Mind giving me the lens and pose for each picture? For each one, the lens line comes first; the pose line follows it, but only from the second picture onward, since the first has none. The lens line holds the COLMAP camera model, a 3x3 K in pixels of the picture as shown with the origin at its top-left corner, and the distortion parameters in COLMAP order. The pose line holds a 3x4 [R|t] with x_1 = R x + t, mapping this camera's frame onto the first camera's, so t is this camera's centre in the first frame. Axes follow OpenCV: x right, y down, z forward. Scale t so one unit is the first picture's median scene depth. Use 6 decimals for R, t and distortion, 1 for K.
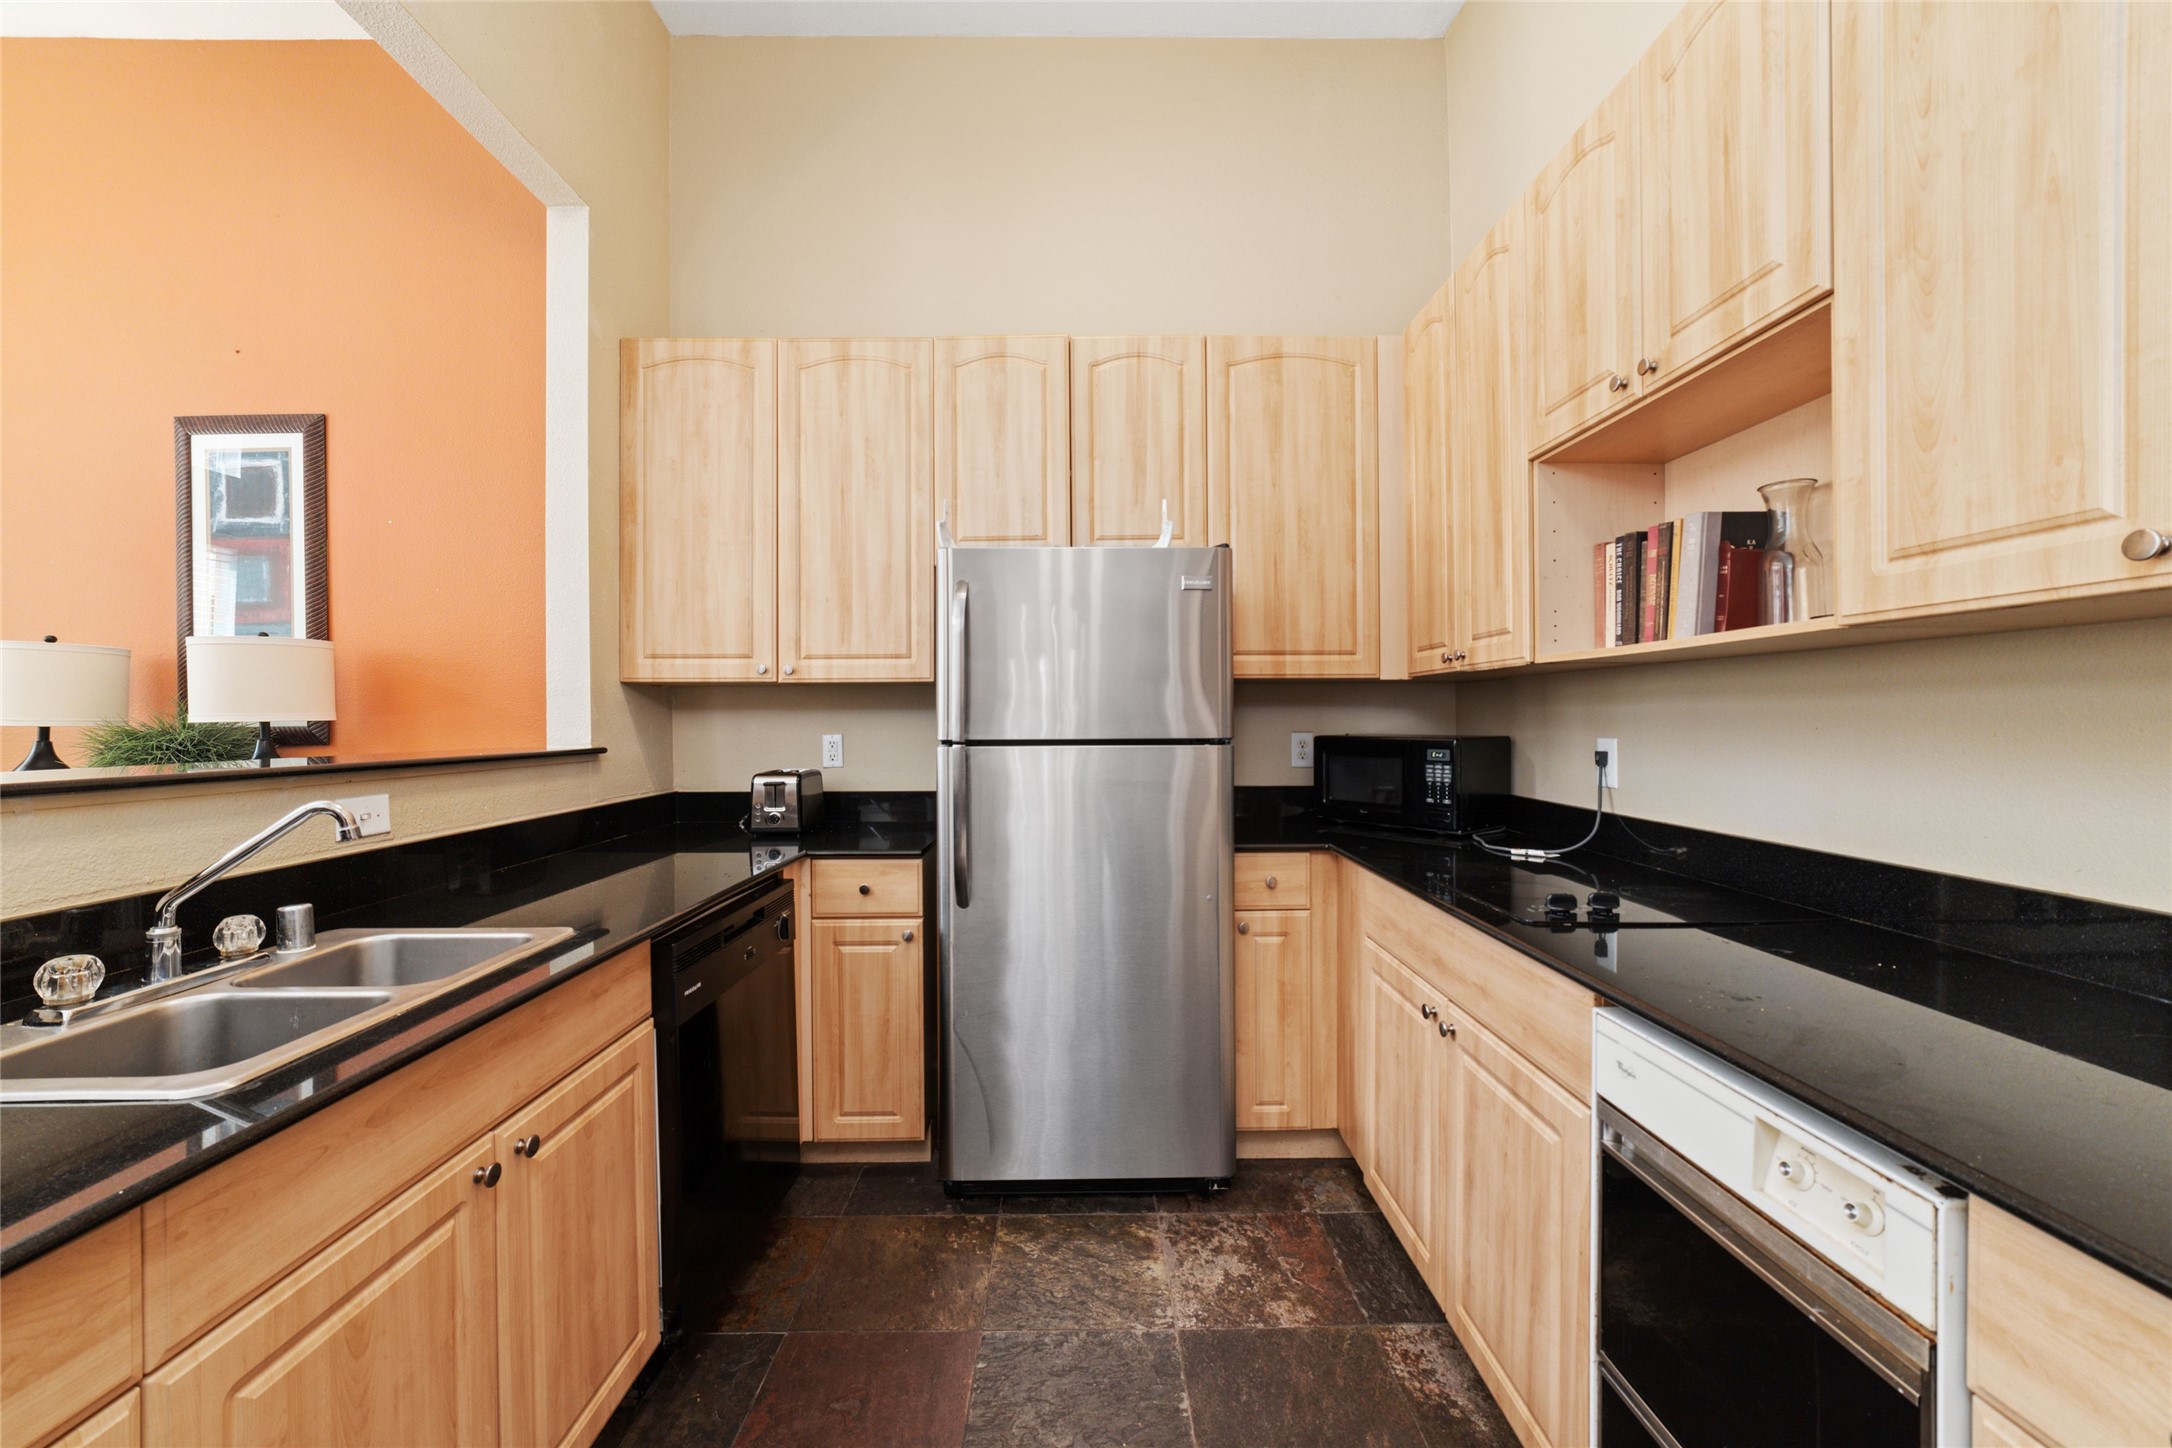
lens RADIAL K [[828.8, 0, 1086.0], [0, 828.8, 724.0], [0, 0, 1]] dist [-0.000845, -0.000083]
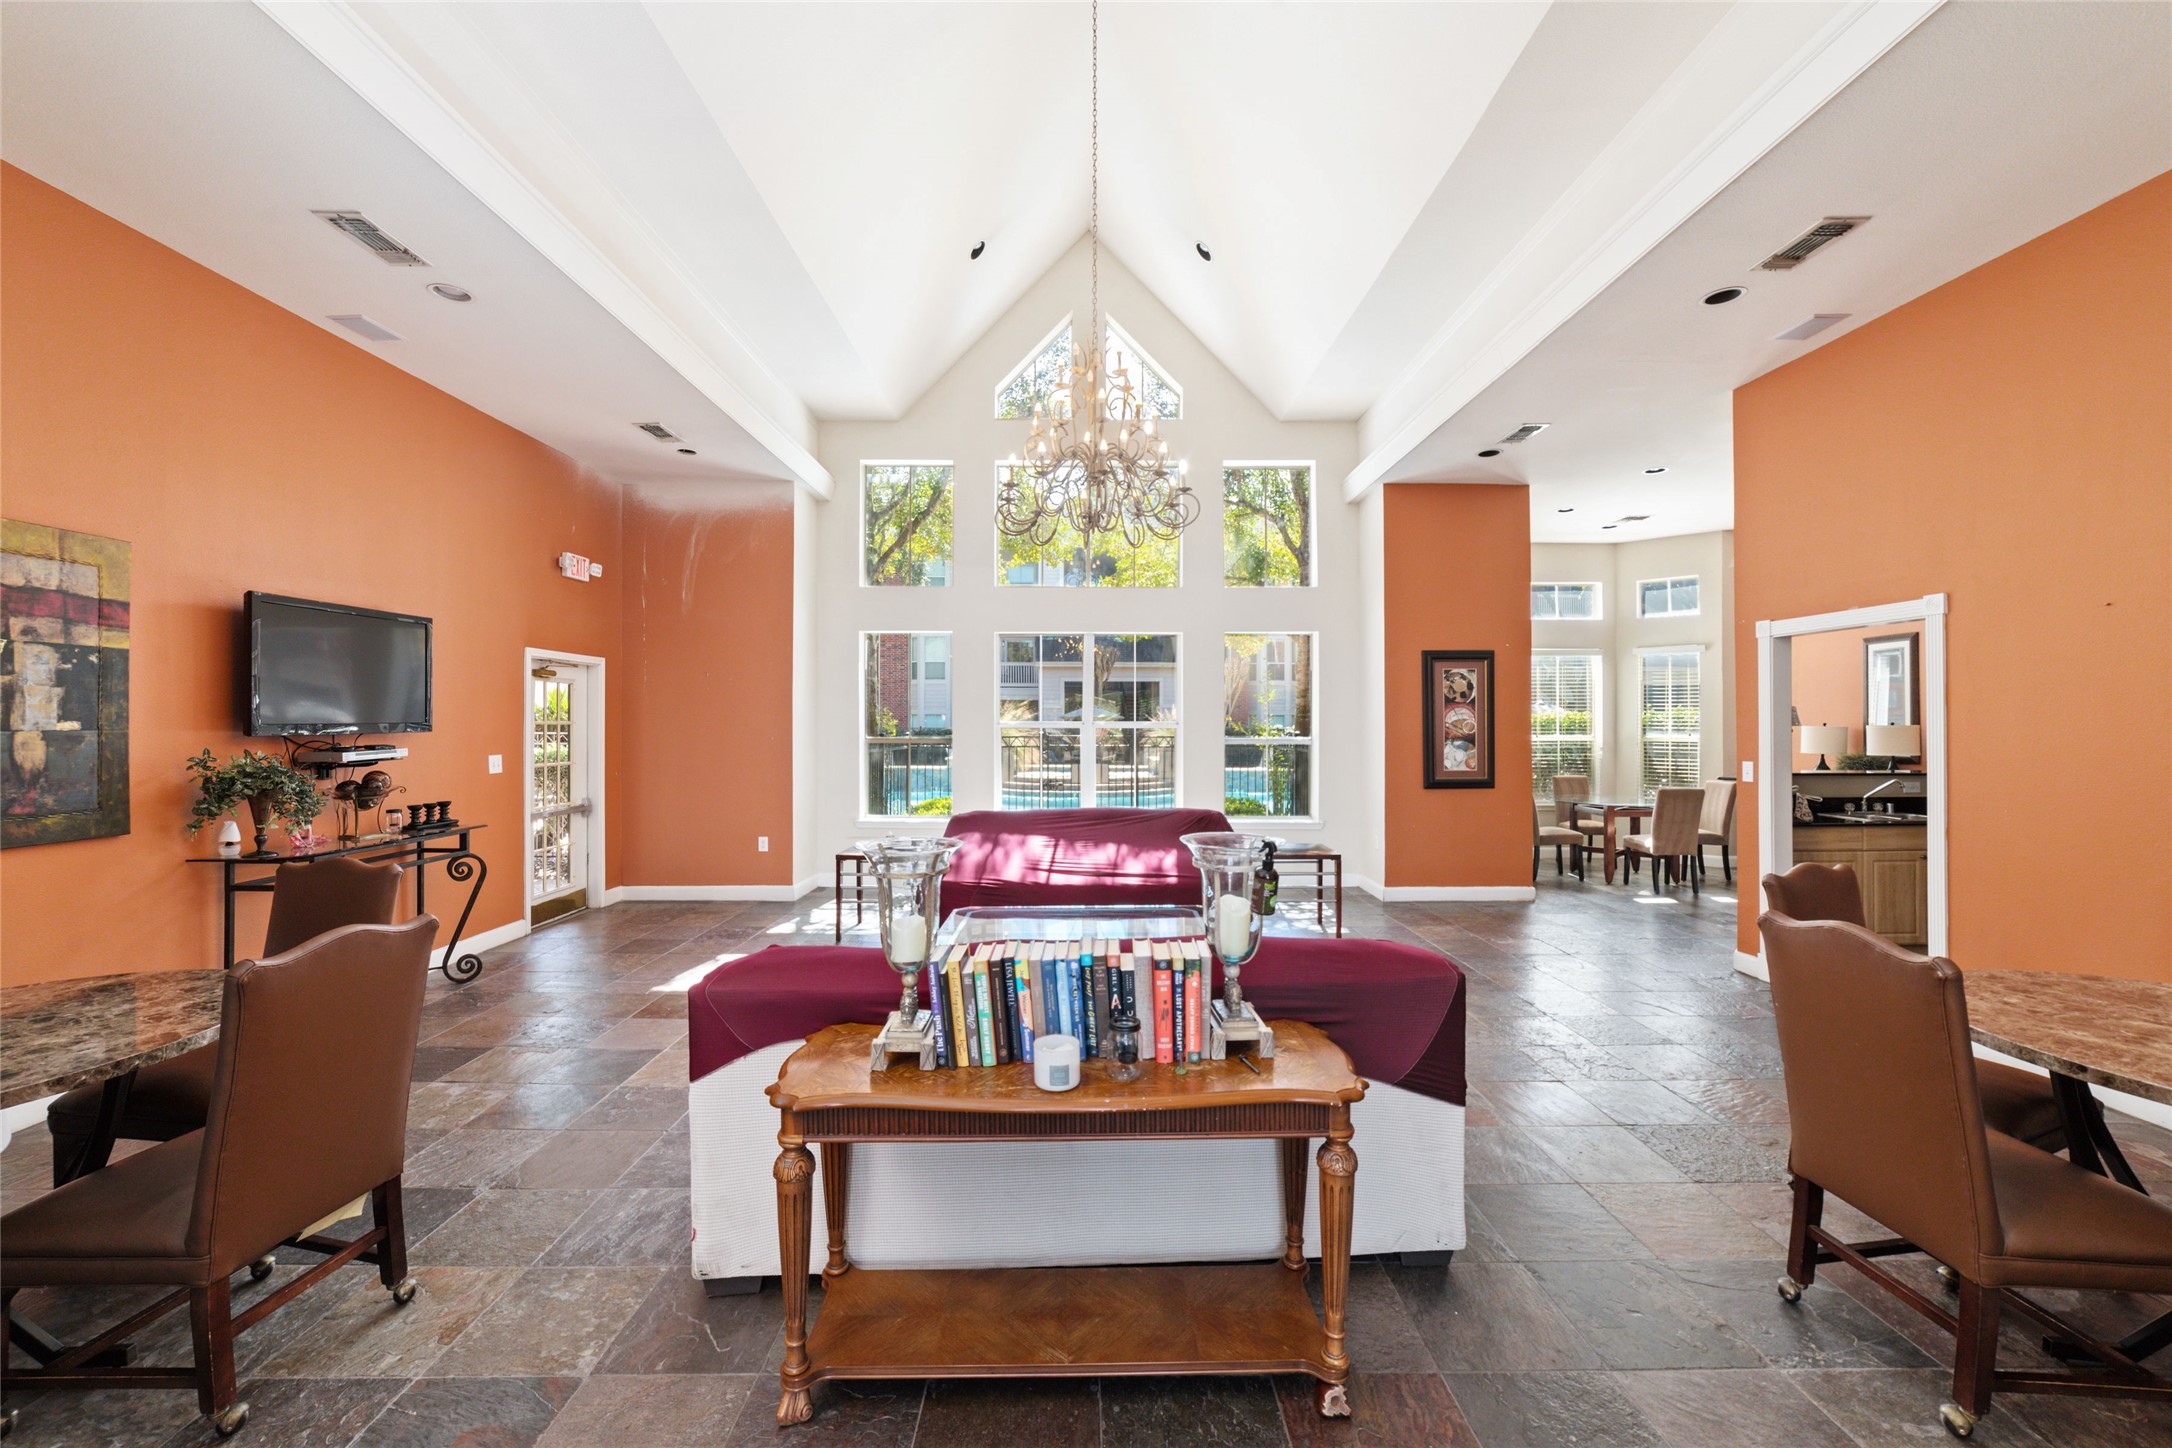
lens RADIAL K [[828.8, 0, 1086.0], [0, 828.8, 724.0], [0, 0, 1]] dist [-0.000845, -0.000083]
pose [[-0.006143, 0.001215, -0.999980, 1.733928], [-0.001280, 0.999998, 0.001223, -0.107390], [0.999980, 0.001288, -0.006141, -1.624322]]
